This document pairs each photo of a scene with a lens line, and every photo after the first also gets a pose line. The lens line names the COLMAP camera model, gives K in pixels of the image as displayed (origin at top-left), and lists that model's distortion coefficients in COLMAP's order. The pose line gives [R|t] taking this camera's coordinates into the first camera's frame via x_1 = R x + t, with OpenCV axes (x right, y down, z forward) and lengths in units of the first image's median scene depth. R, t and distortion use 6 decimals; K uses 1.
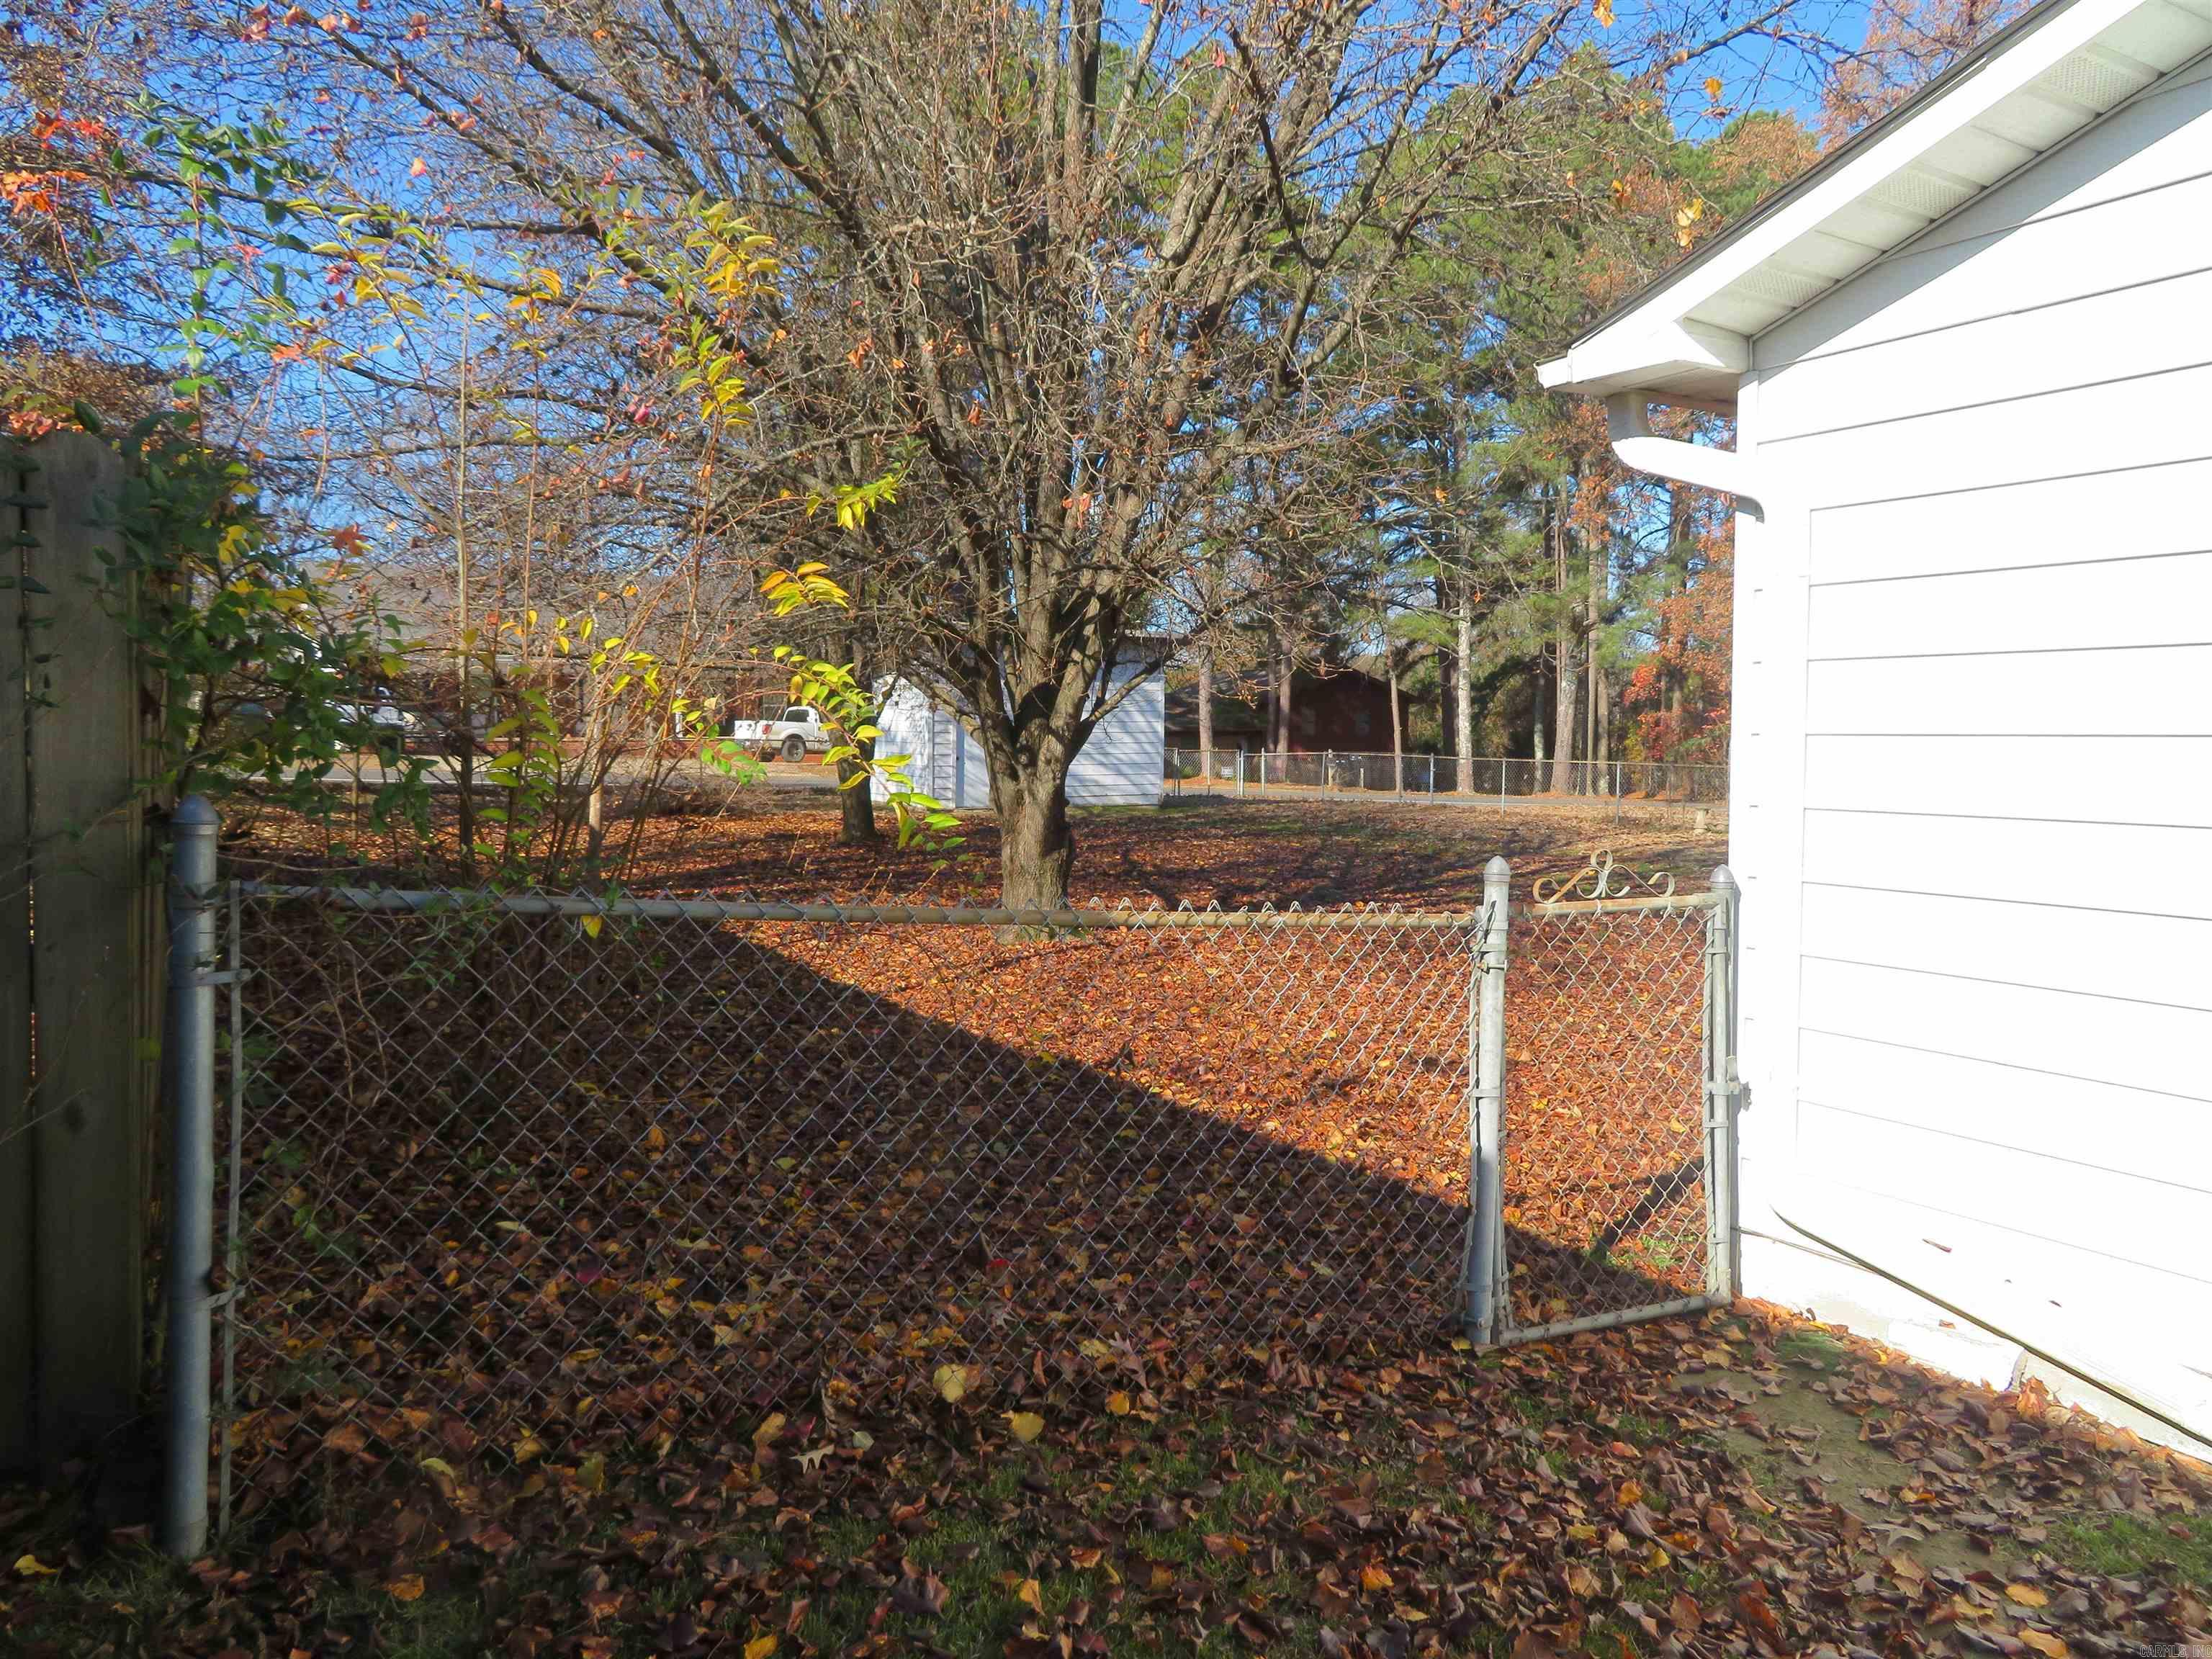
lens RADIAL K [[1635.6, 0, 1098.4], [0, 1635.6, 821.4], [0, 0, 1]] dist [0.007127, 0.003320]
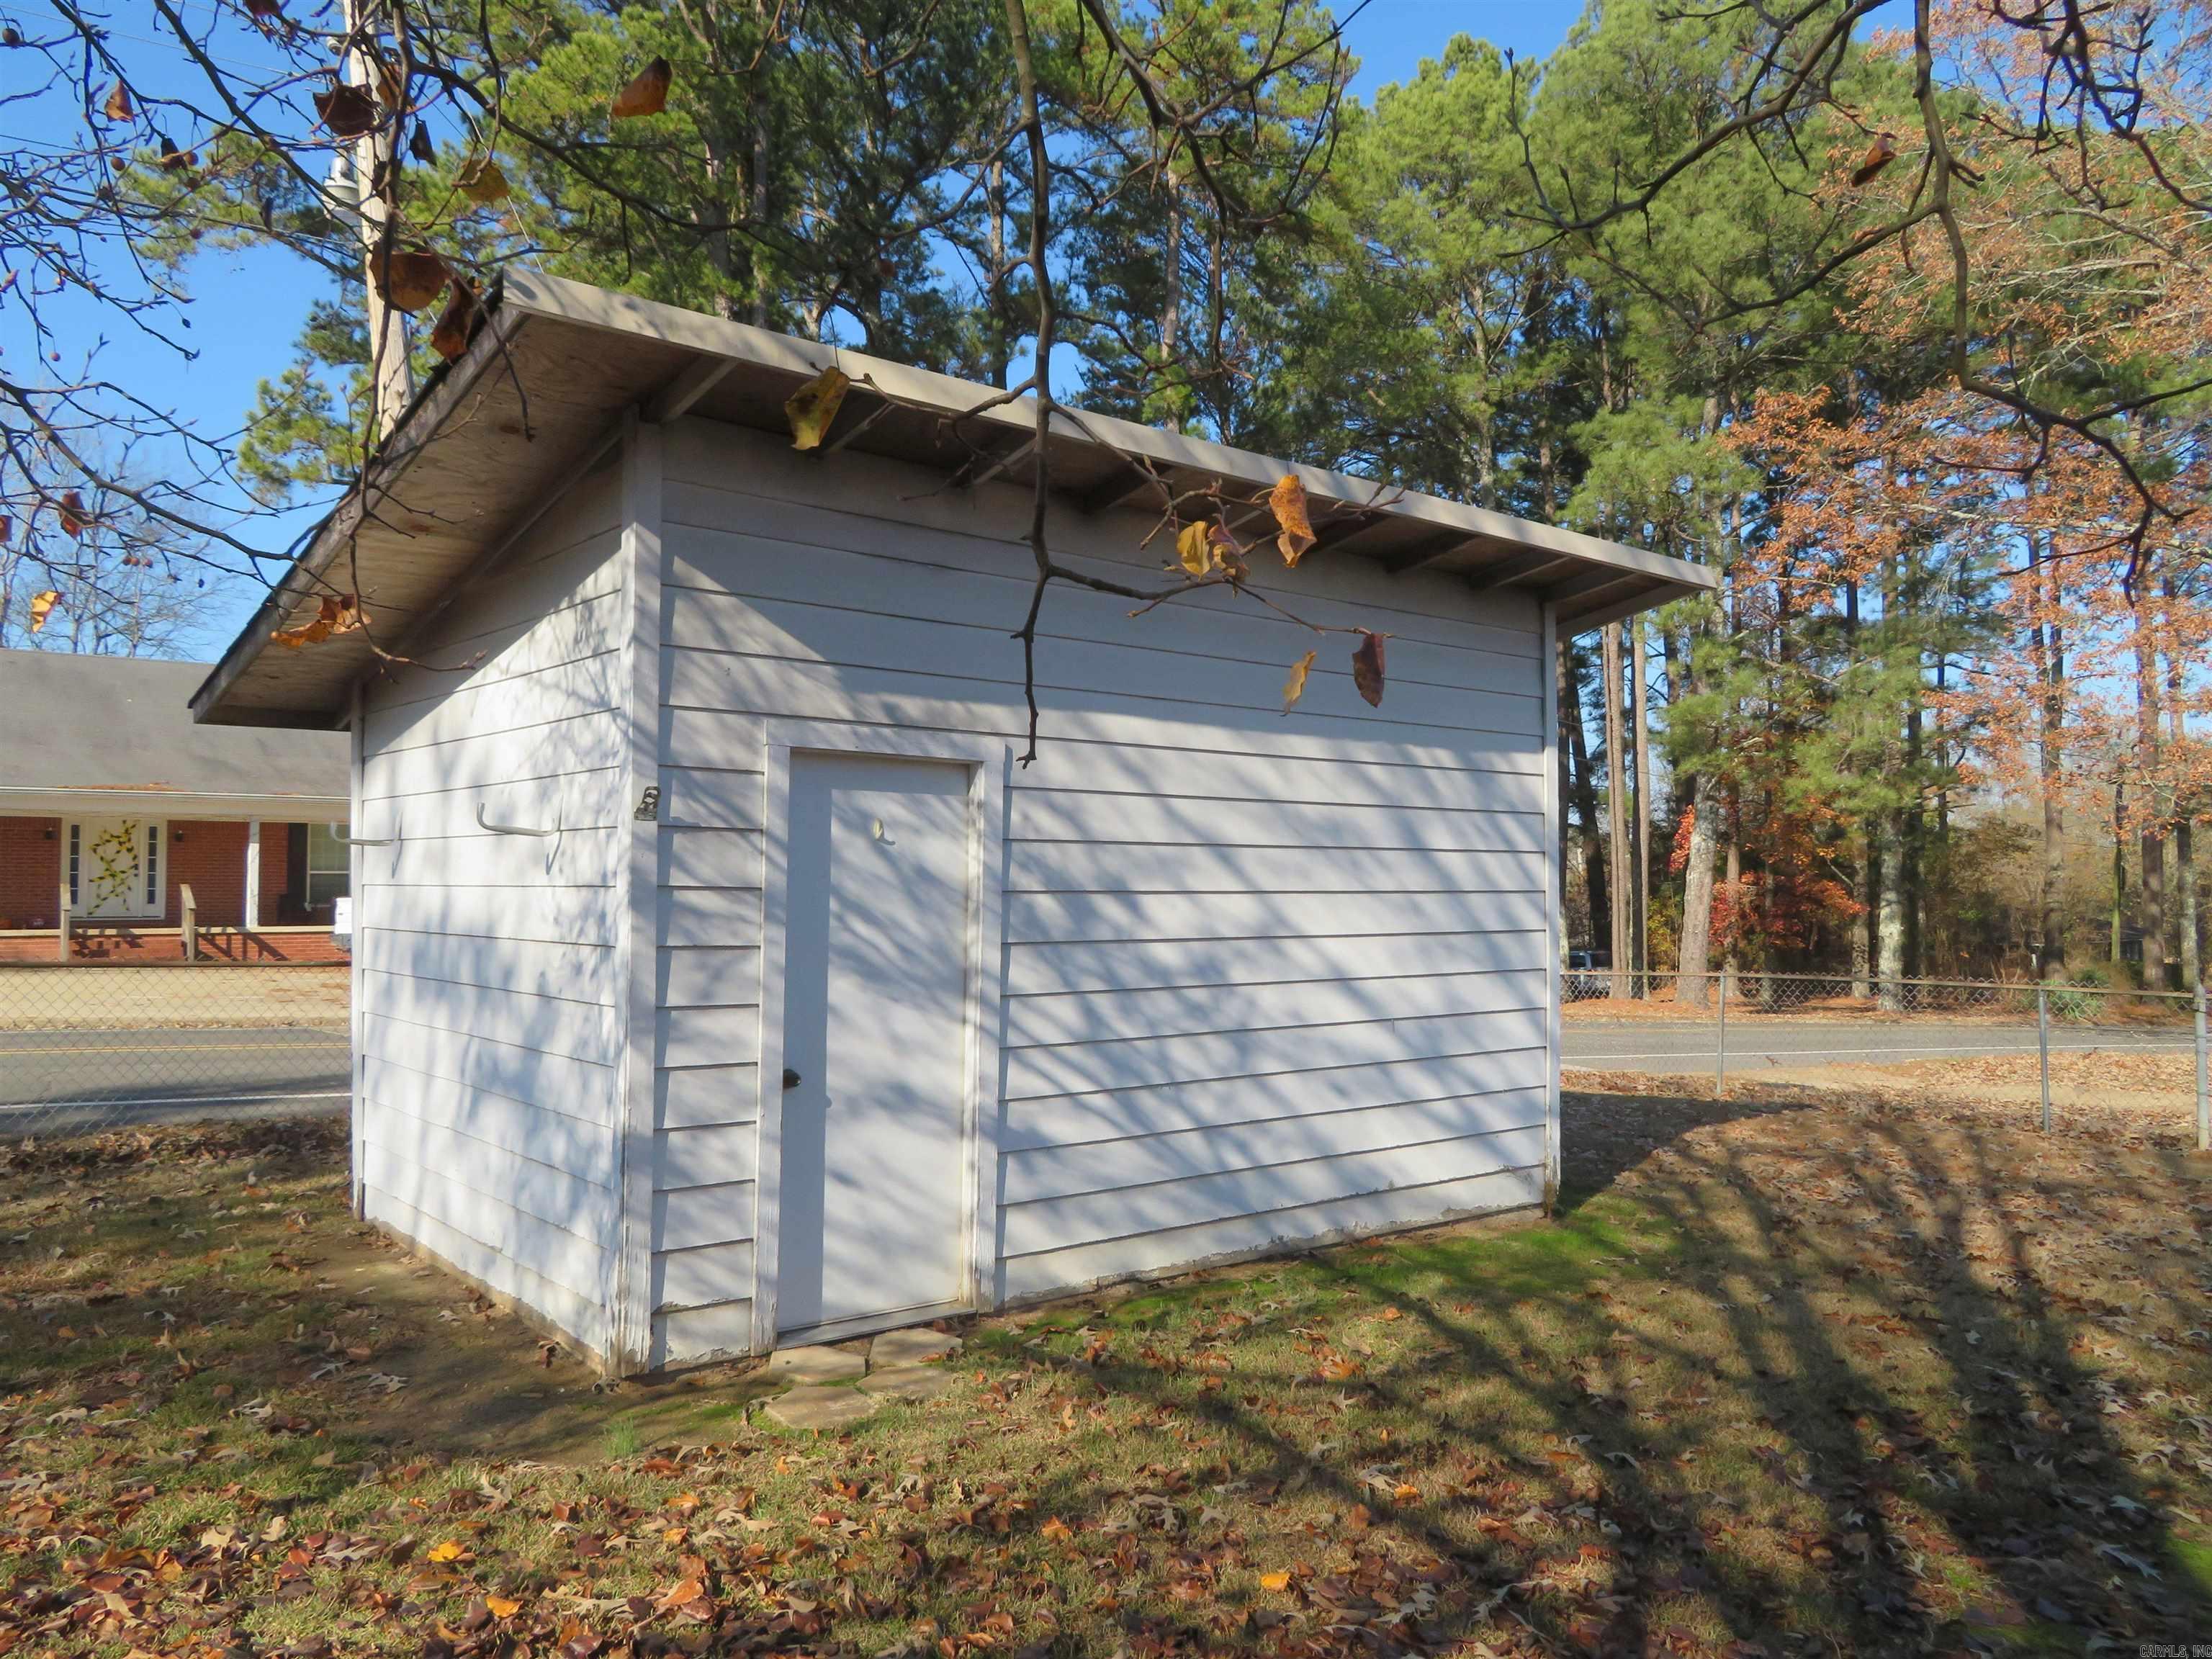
lens RADIAL K [[1635.6, 0, 1098.4], [0, 1635.6, 821.4], [0, 0, 1]] dist [0.007127, 0.003320]
pose [[0.993176, -0.007282, 0.116399, -0.034424], [0.018961, 0.994852, -0.099545, -0.023867], [-0.115074, 0.101073, 0.988201, 0.369873]]
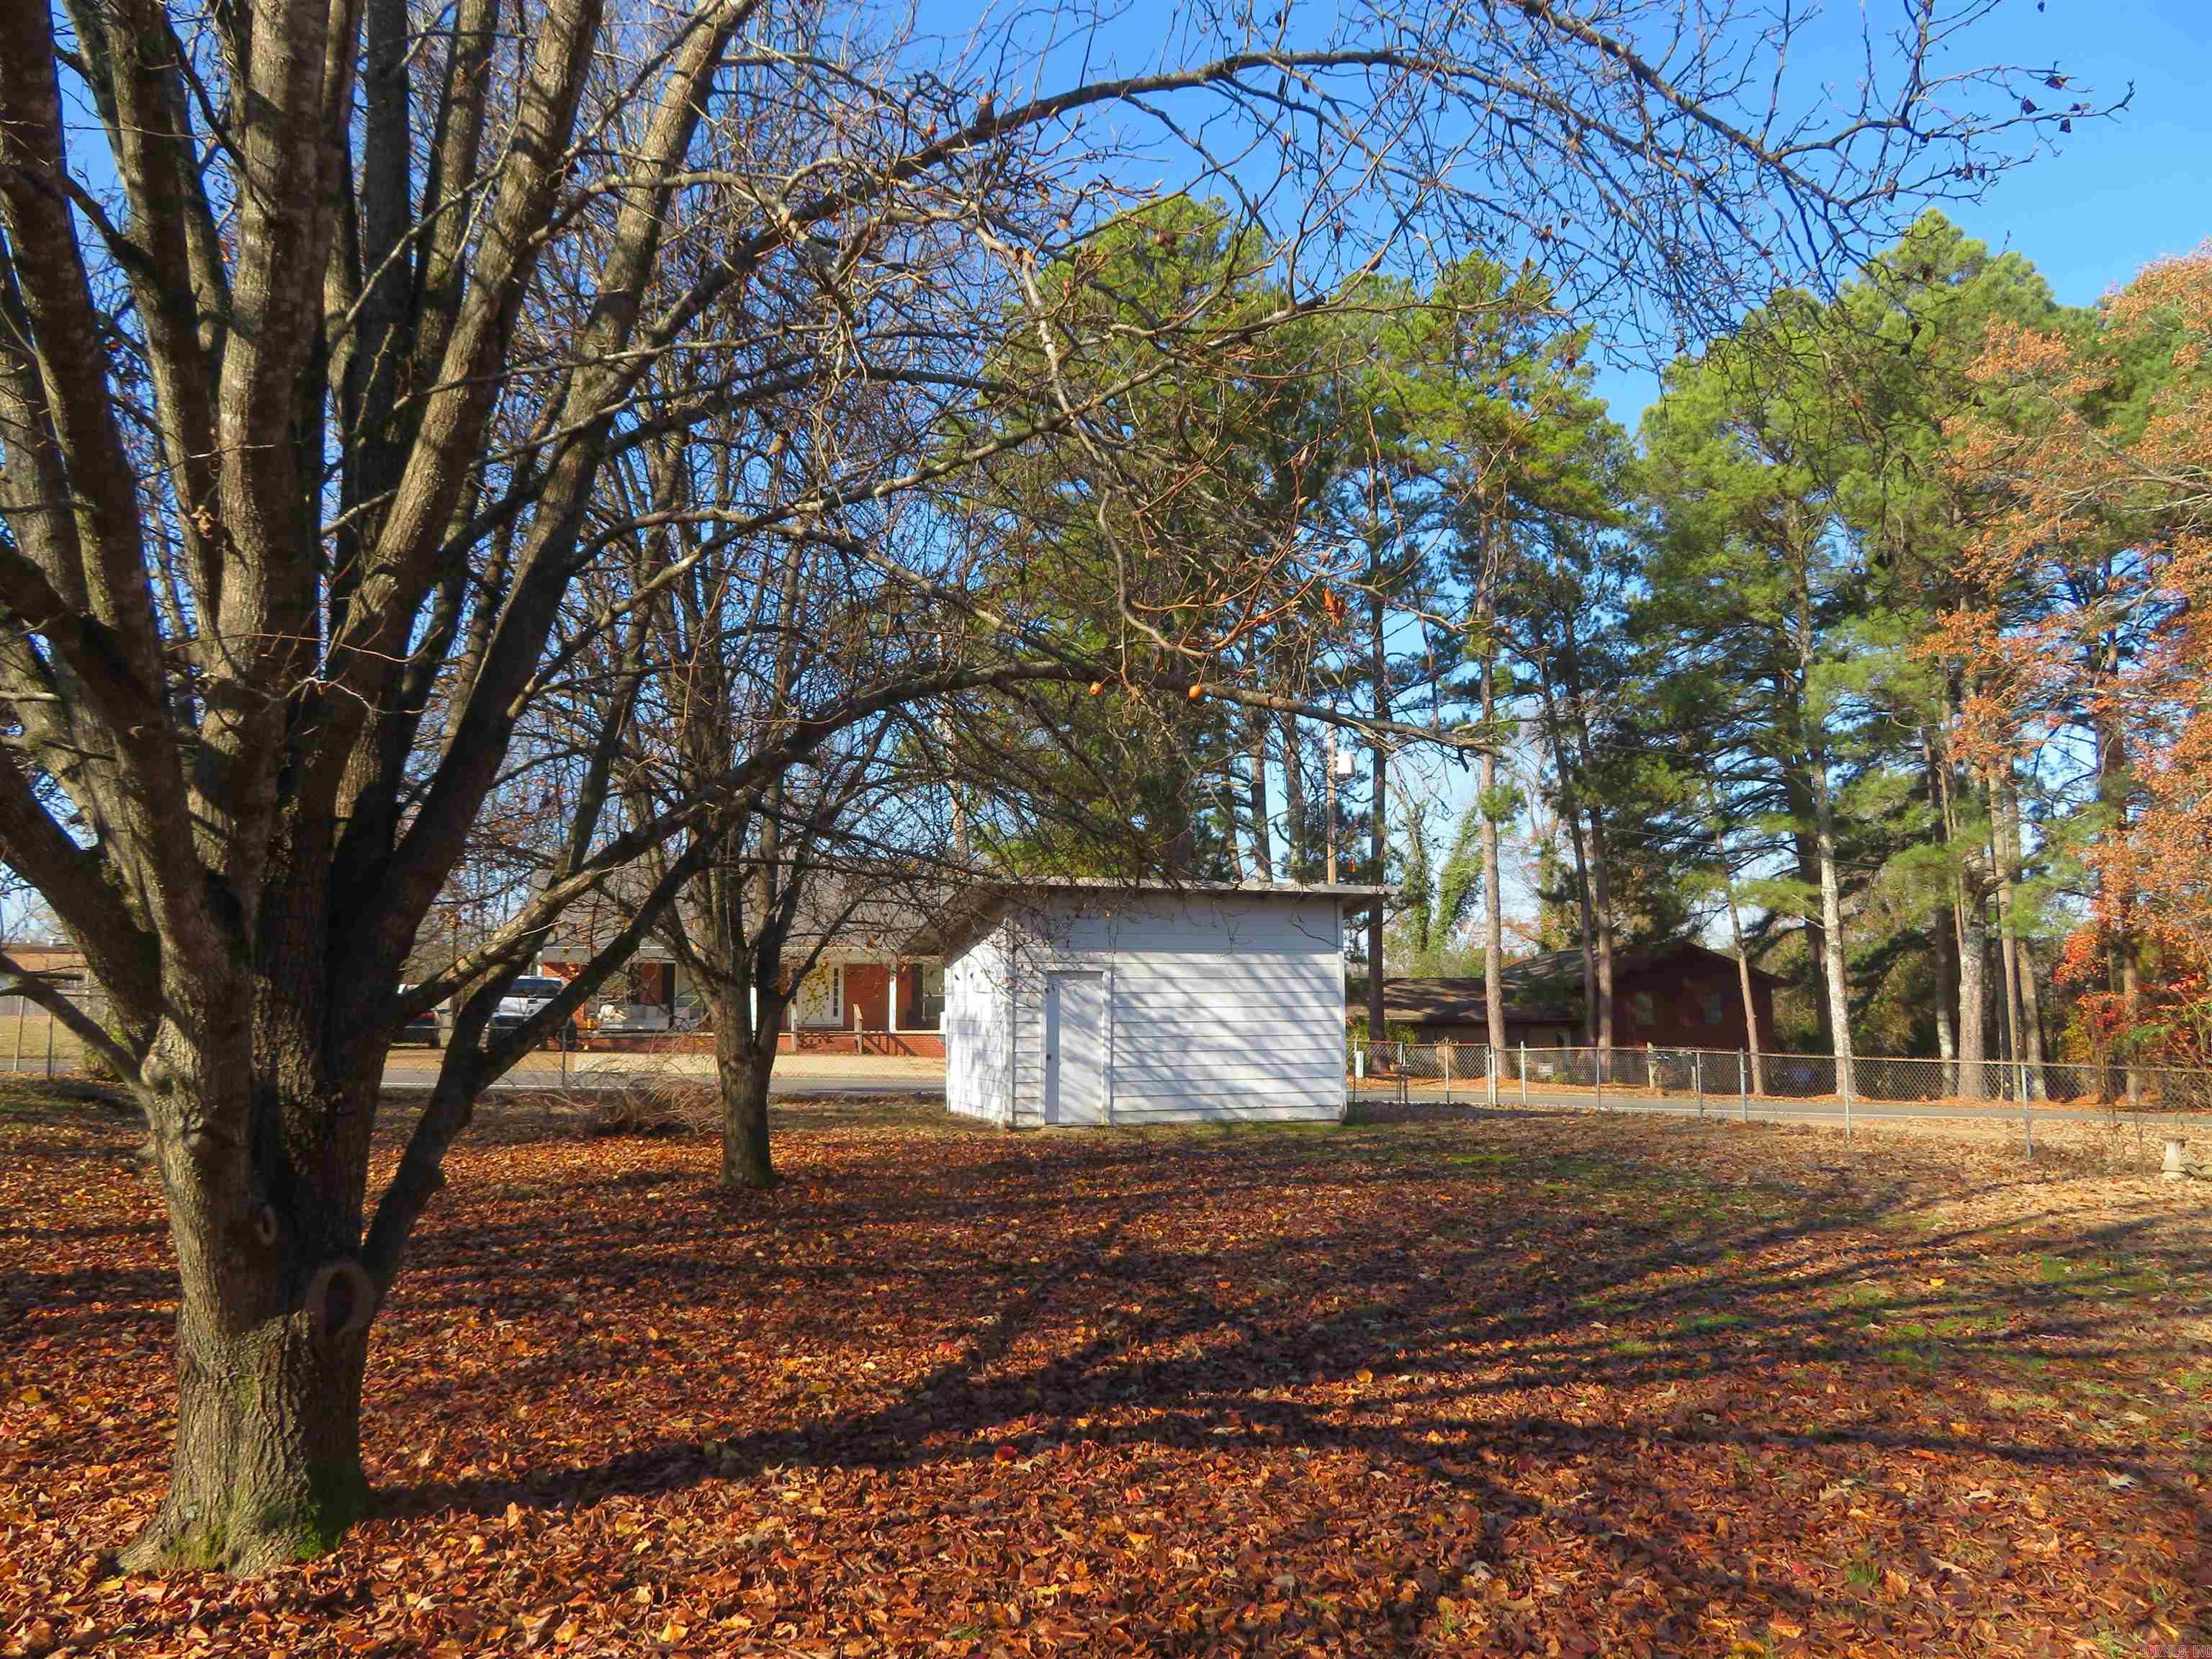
lens RADIAL K [[1635.6, 0, 1098.4], [0, 1635.6, 821.4], [0, 0, 1]] dist [0.007127, 0.003320]
pose [[0.974979, -0.032831, -0.219859, 0.047938], [-0.006815, 0.984154, -0.177183, -0.005731], [0.222193, 0.174248, 0.959306, 0.124502]]
